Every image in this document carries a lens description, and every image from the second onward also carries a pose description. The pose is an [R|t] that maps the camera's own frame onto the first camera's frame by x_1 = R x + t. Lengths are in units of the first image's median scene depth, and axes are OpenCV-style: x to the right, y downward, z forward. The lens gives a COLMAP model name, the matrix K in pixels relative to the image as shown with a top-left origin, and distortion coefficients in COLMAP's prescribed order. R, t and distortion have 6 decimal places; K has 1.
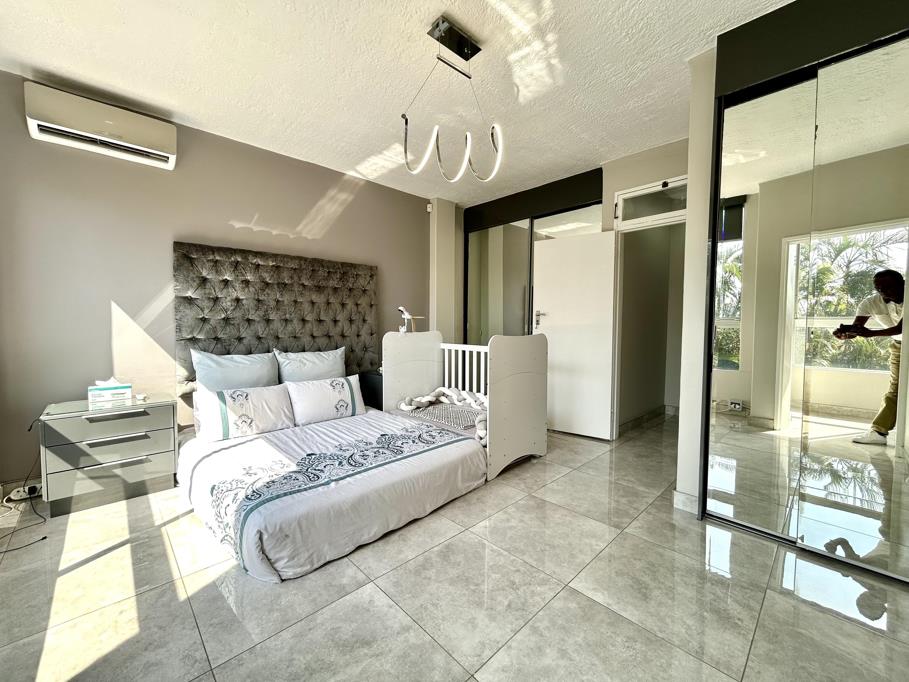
lens RADIAL K [[367.1, 0, 453.2], [0, 367.1, 339.1], [0, 0, 1]] dist [0.000848, 0.000709]
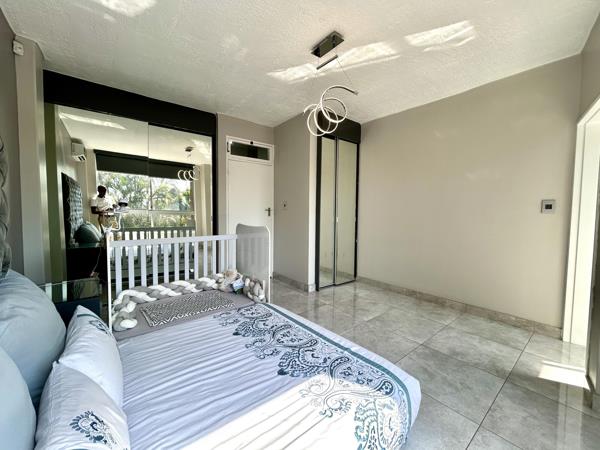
lens RADIAL K [[242.3, 0, 299.5], [0, 242.3, 223.9], [0, 0, 1]] dist [0.000848, 0.000709]
pose [[0.085482, -0.052399, 0.994961, -0.923407], [0.031641, 0.998255, 0.049854, -0.070307], [-0.995837, 0.027220, 0.086991, 0.873153]]
